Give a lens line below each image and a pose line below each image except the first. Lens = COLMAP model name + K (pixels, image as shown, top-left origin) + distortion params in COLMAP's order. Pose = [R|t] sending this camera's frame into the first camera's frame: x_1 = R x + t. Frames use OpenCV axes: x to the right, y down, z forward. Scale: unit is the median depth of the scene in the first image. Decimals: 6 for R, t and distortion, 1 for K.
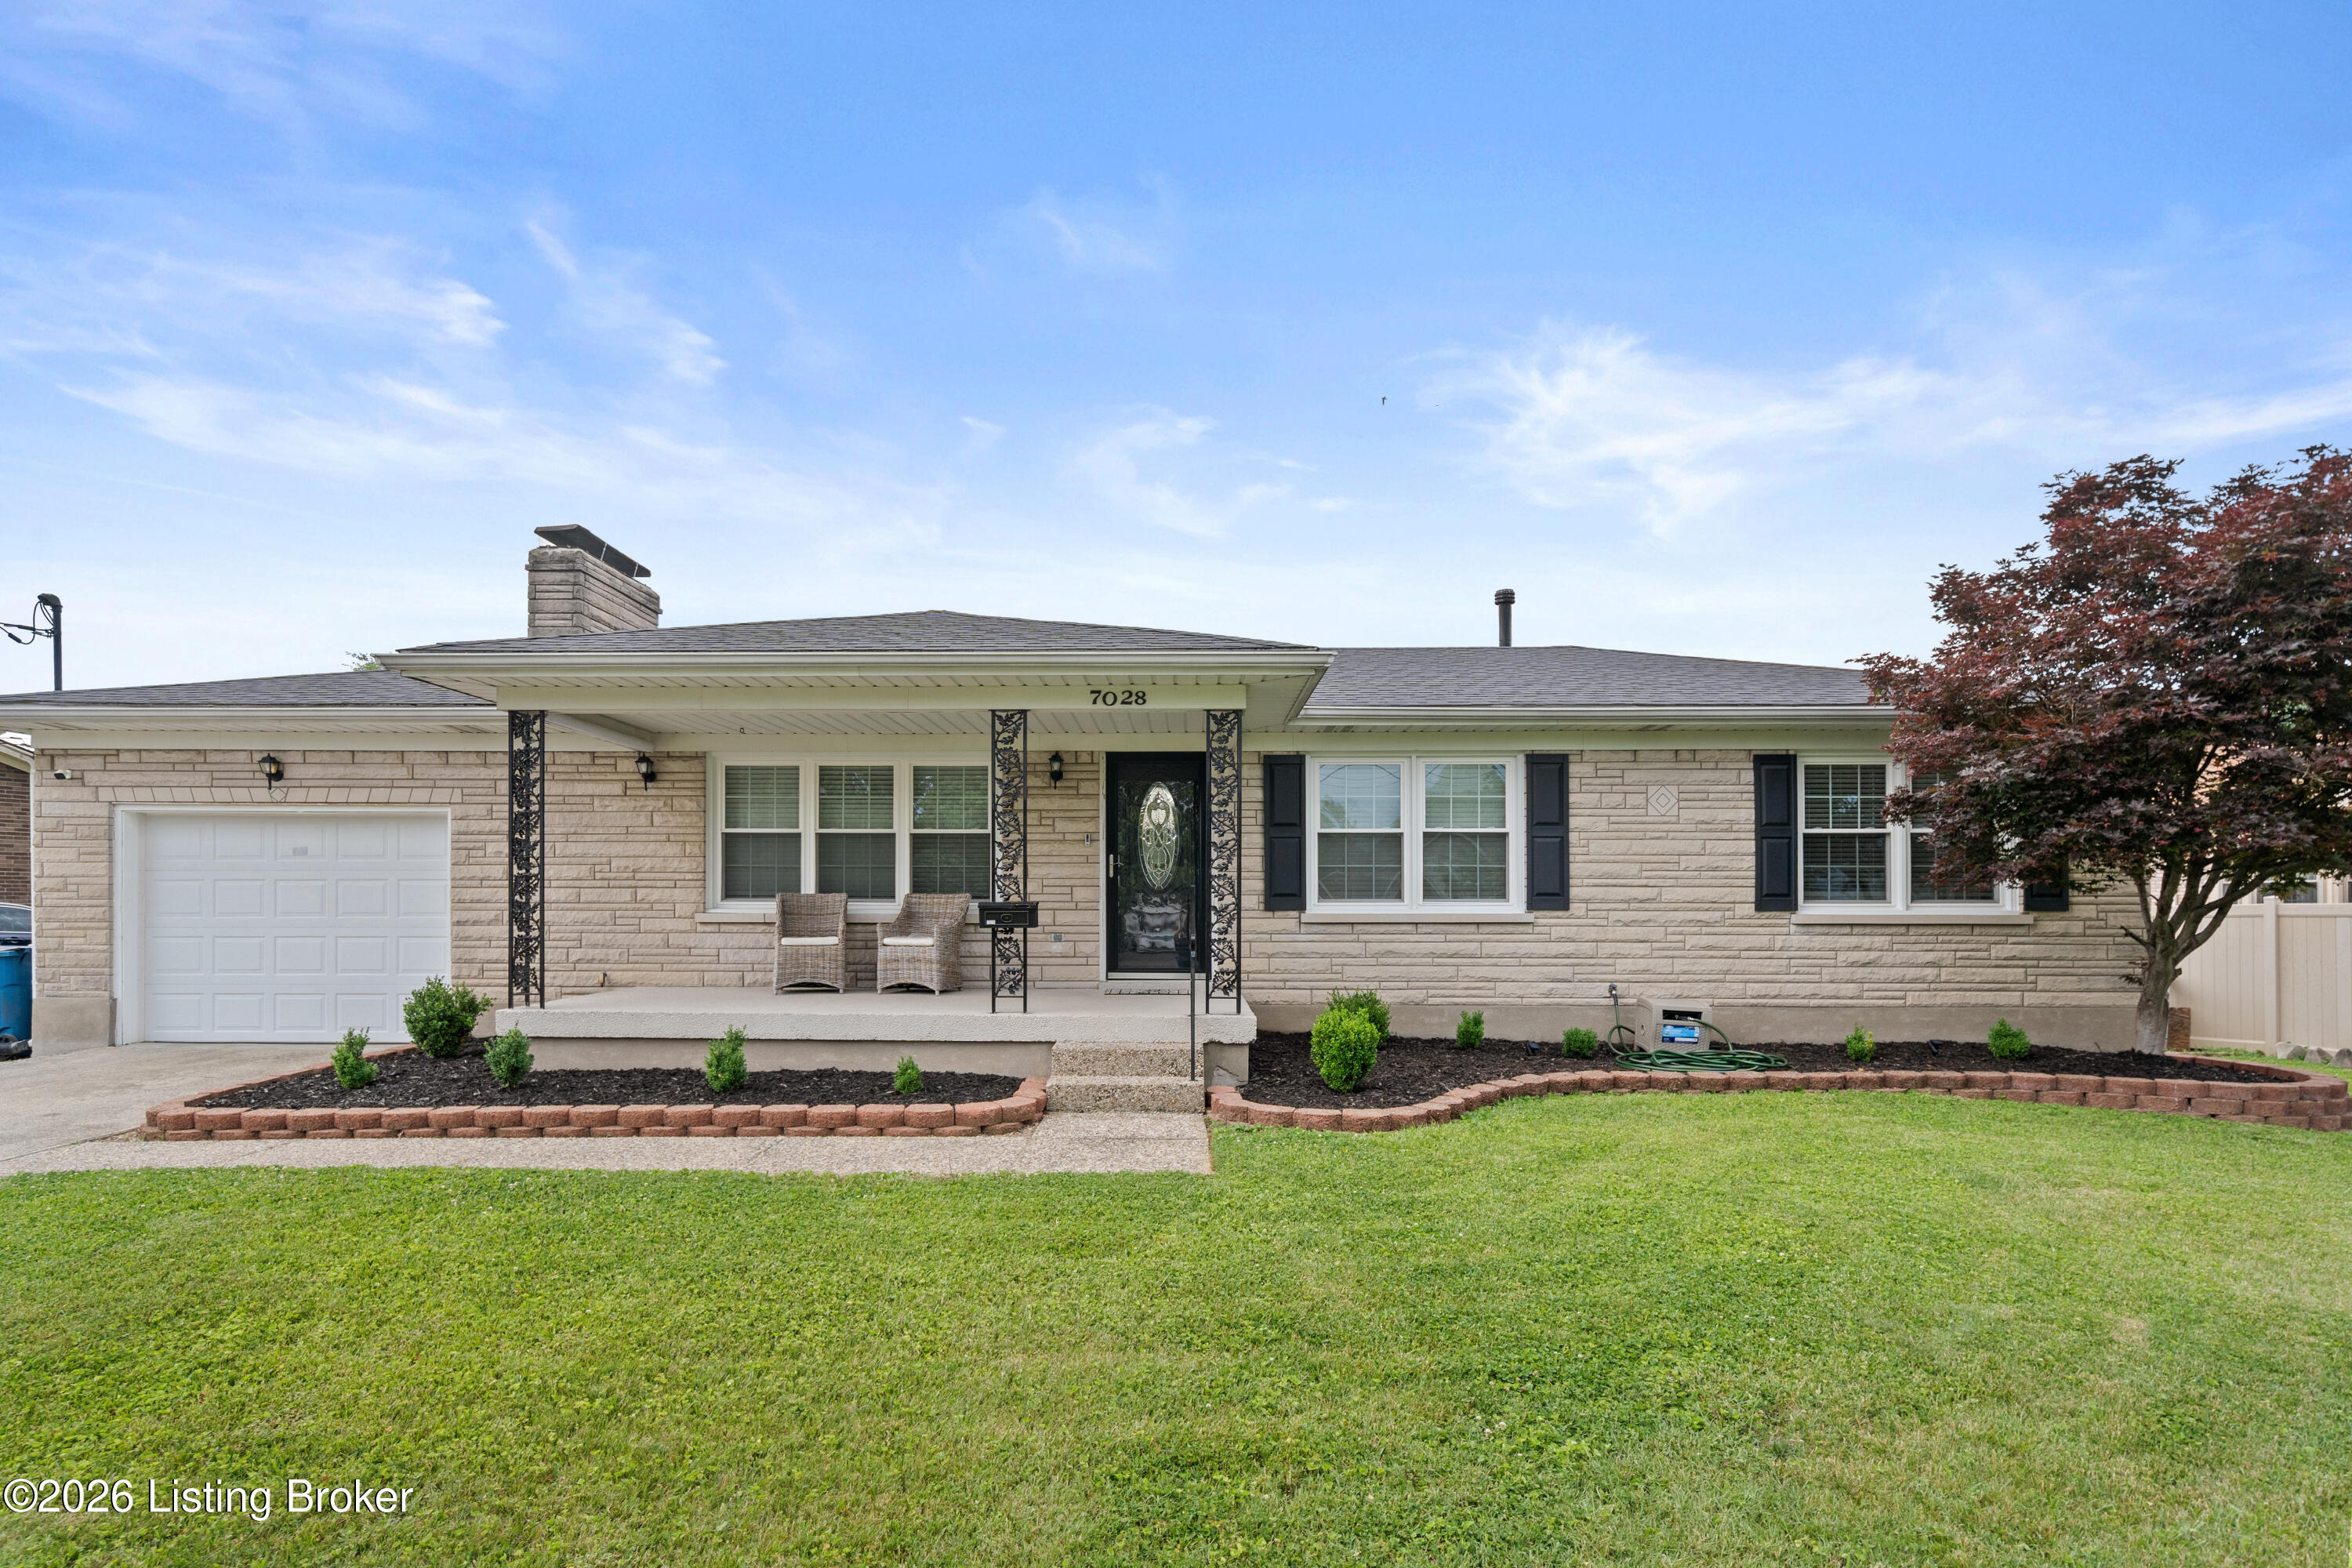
lens RADIAL K [[1178.1, 0, 1175.4], [0, 1178.1, 906.5], [0, 0, 1]] dist [0.001081, 0.000217]
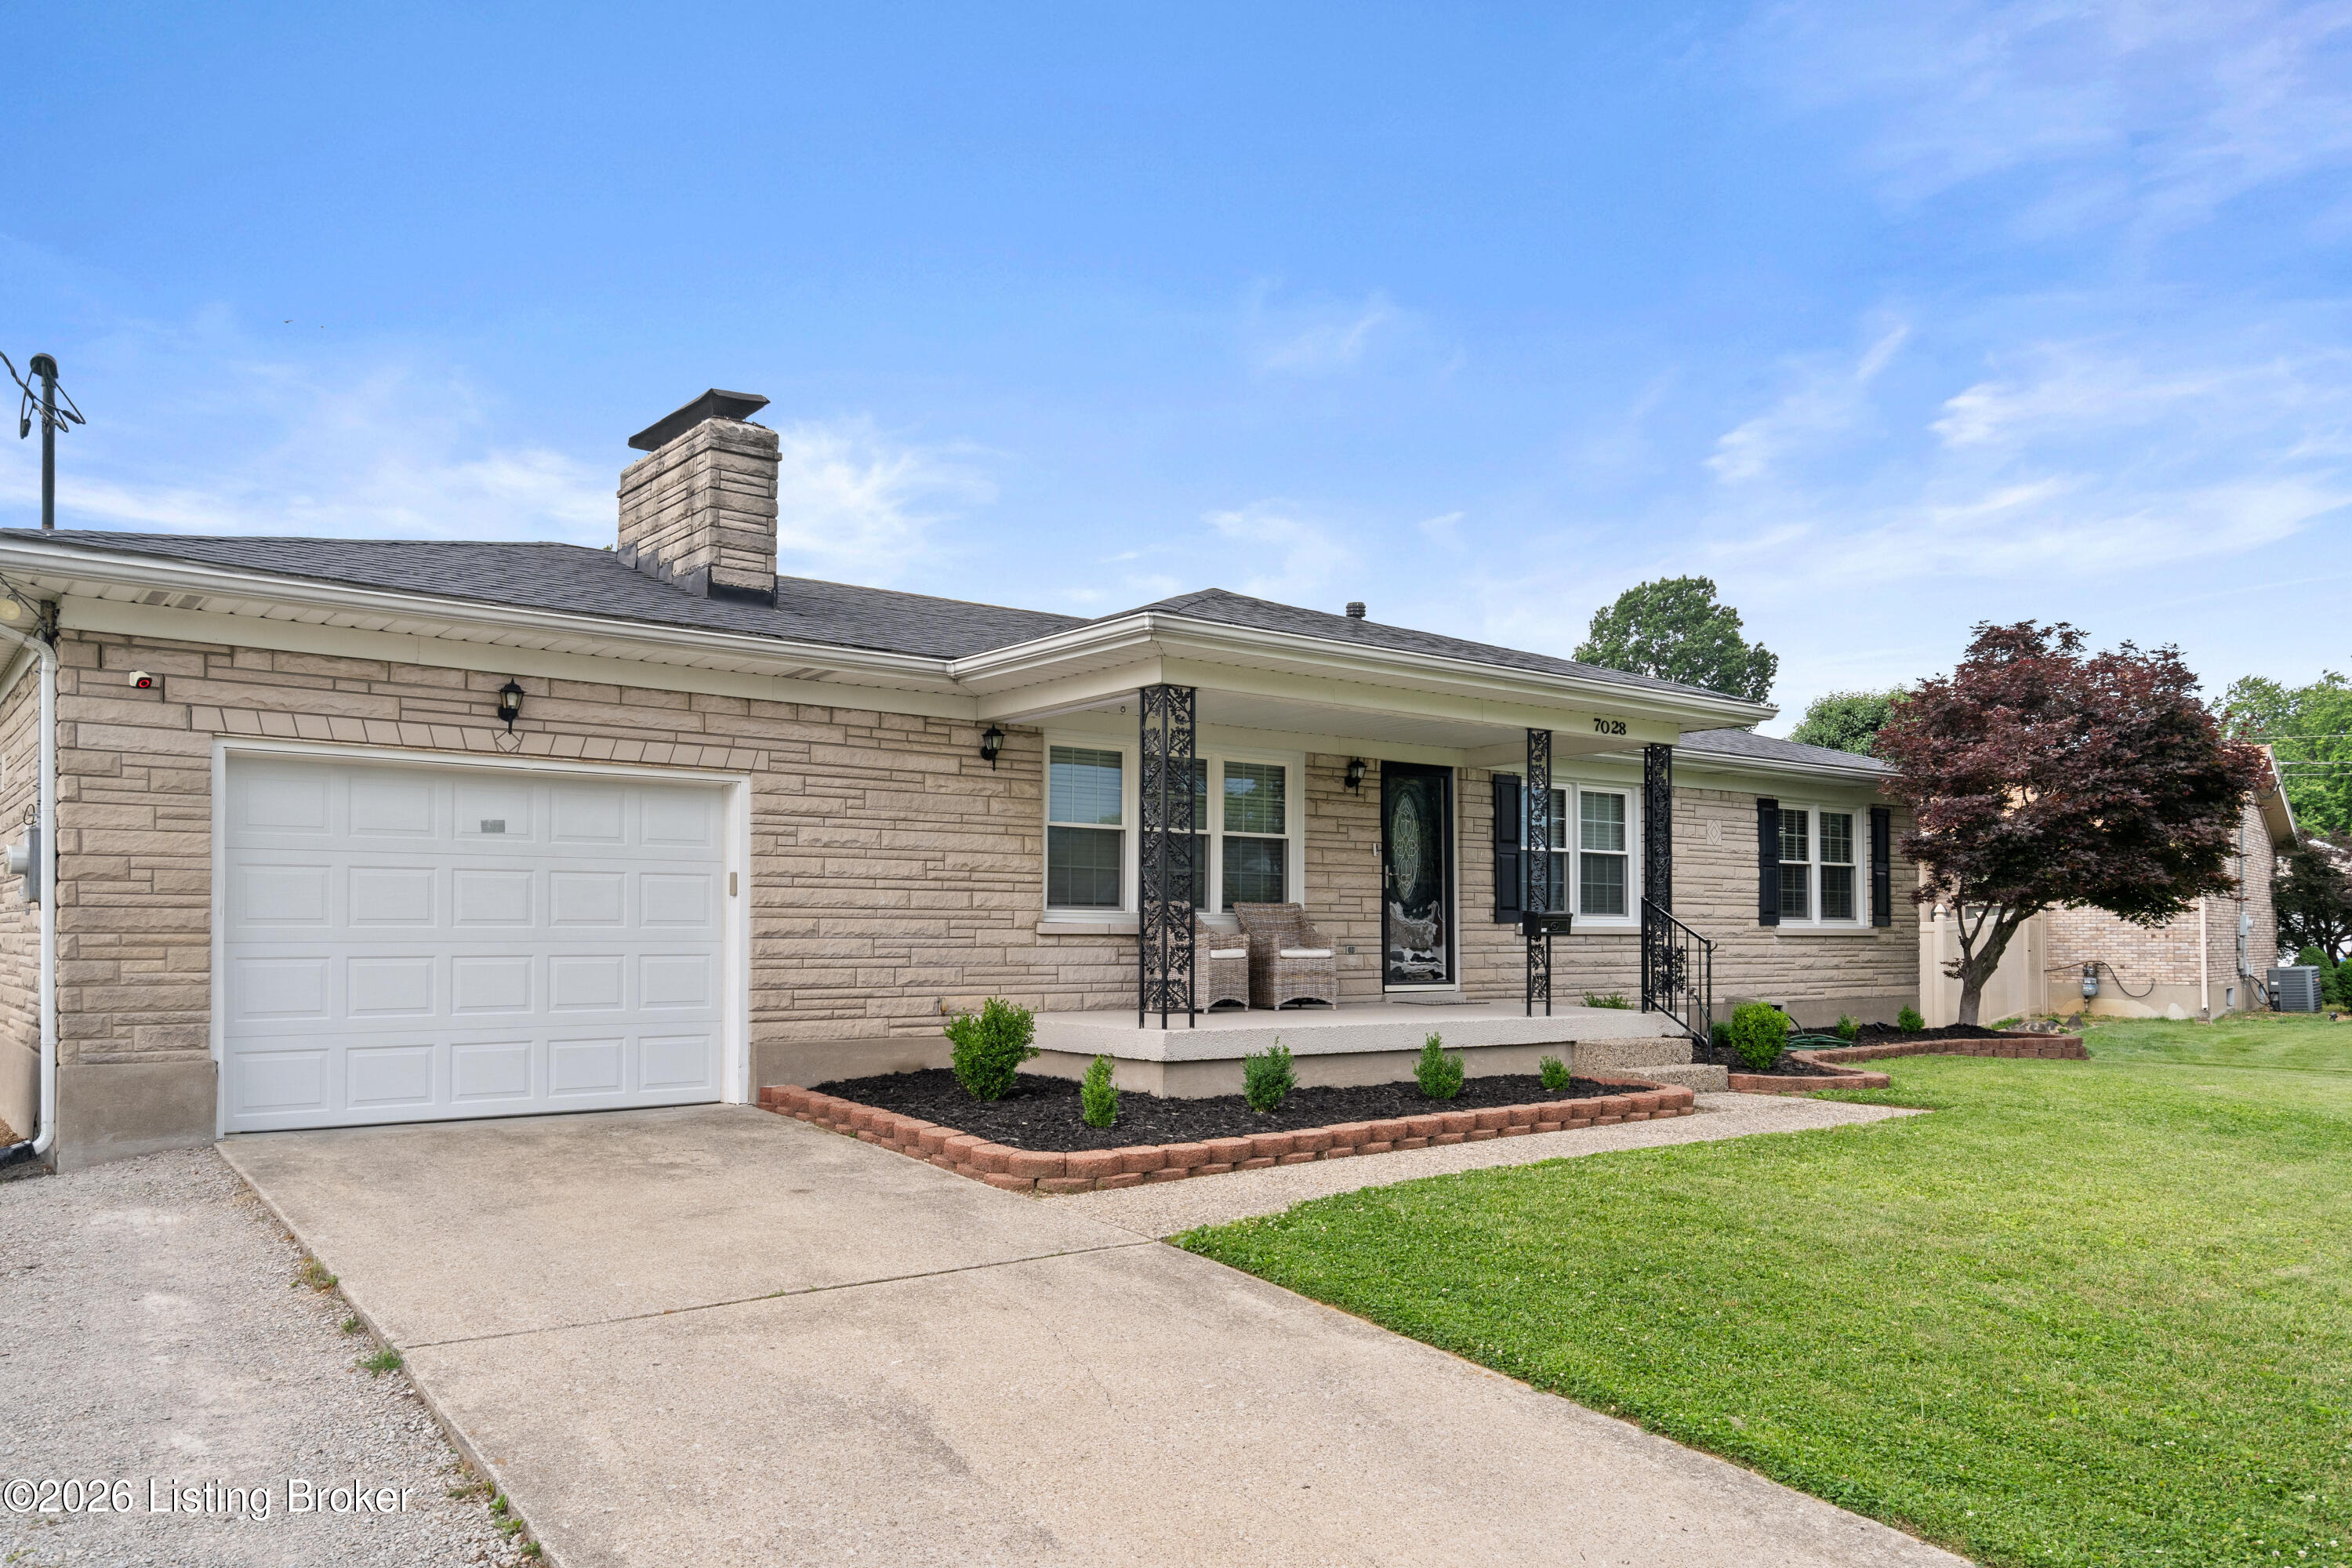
lens RADIAL K [[1631.3, 0, 1175.5], [0, 1631.3, 922.1], [0, 0, 1]] dist [0.000868, -0.000508]
pose [[0.779980, 0.005243, 0.625782, -1.043333], [-0.001023, 0.999974, -0.007103, 0.013019], [-0.625803, 0.004900, 0.779966, 0.050773]]
